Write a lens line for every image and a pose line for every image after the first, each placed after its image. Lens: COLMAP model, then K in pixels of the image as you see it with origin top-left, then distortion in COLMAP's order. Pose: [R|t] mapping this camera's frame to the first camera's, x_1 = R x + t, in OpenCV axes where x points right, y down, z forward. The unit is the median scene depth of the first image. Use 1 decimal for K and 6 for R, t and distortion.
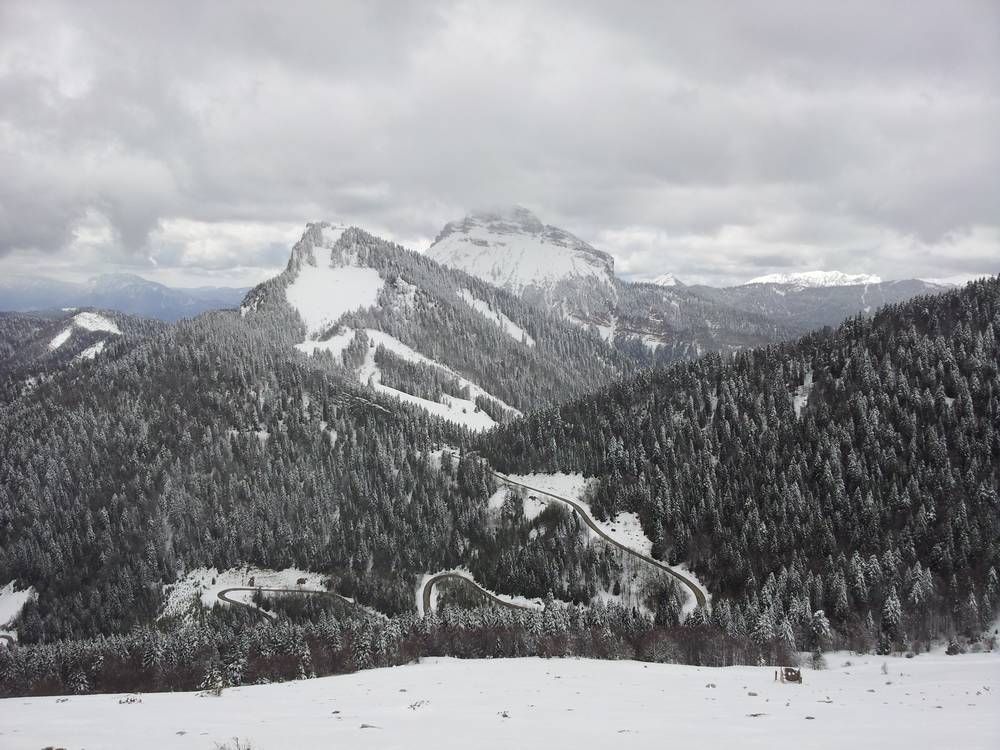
lens RADIAL K [[900.3, 0, 499.8], [0, 900.3, 376.0], [0, 0, 1]] dist [-0.009016, -0.015359]
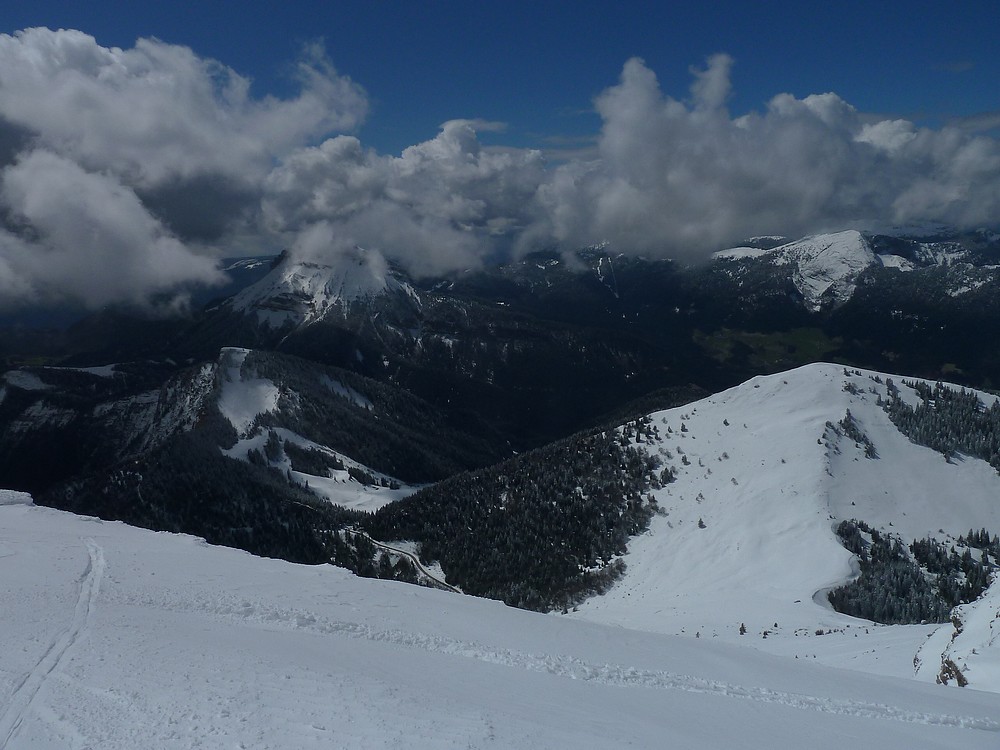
lens RADIAL K [[722.5, 0, 496.8], [0, 722.5, 374.6], [0, 0, 1]] dist [-0.055087, 0.006640]
pose [[0.969962, -0.112017, 0.215931, -0.026687], [0.098410, 0.992479, 0.072802, -0.224603], [-0.222462, -0.049365, 0.973691, -0.423268]]
